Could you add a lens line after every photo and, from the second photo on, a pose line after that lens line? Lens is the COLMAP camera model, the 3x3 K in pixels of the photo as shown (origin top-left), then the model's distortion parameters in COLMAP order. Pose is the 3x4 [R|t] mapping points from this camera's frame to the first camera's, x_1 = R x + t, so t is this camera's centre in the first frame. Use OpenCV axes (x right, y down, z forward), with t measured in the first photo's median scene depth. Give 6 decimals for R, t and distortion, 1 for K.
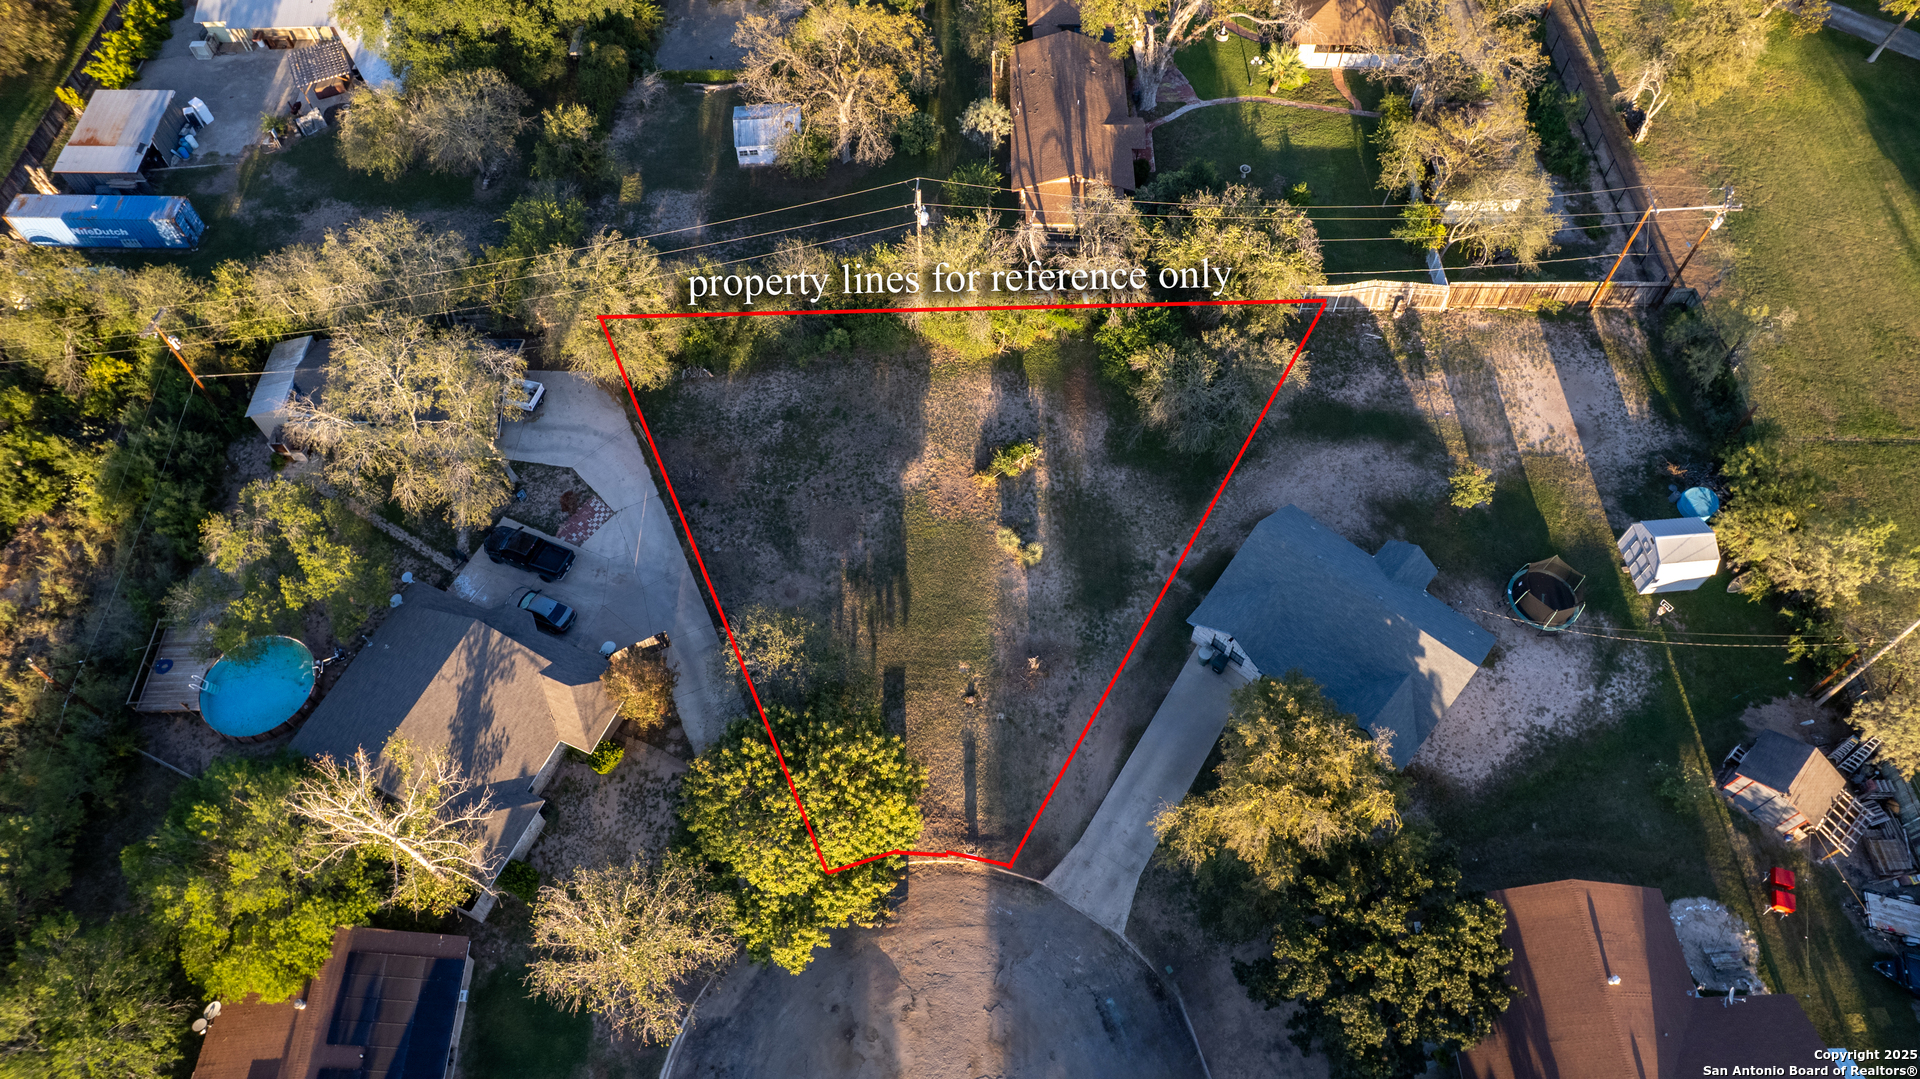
lens RADIAL K [[1215.9, 0, 955.8], [0, 1215.9, 546.7], [0, 0, 1]] dist [-0.061835, 0.045752]
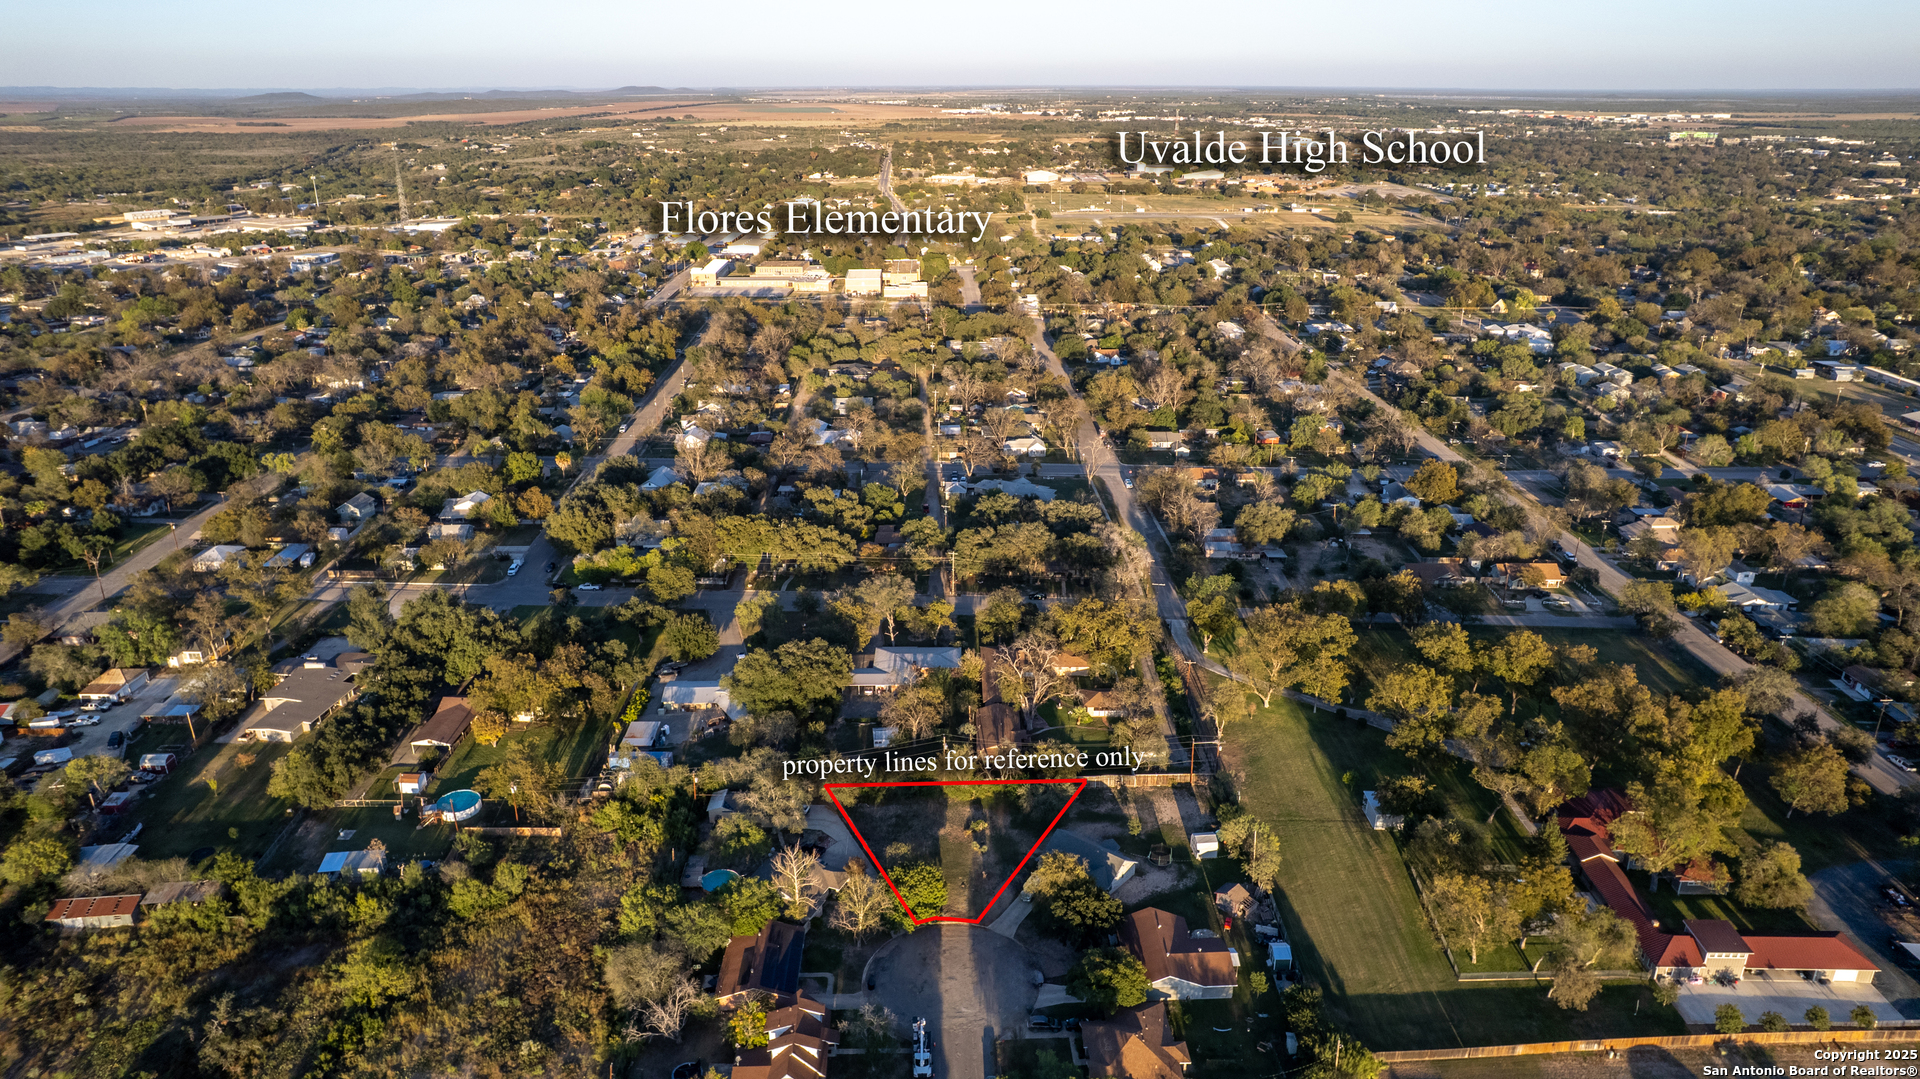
lens RADIAL K [[1215.9, 0, 955.8], [0, 1215.9, 546.7], [0, 0, 1]] dist [-0.061835, 0.045752]
pose [[0.999978, -0.005820, 0.003147, -0.007642], [0.006550, 0.803880, -0.594755, 1.035393], [0.000932, 0.594763, 0.803901, -1.585738]]
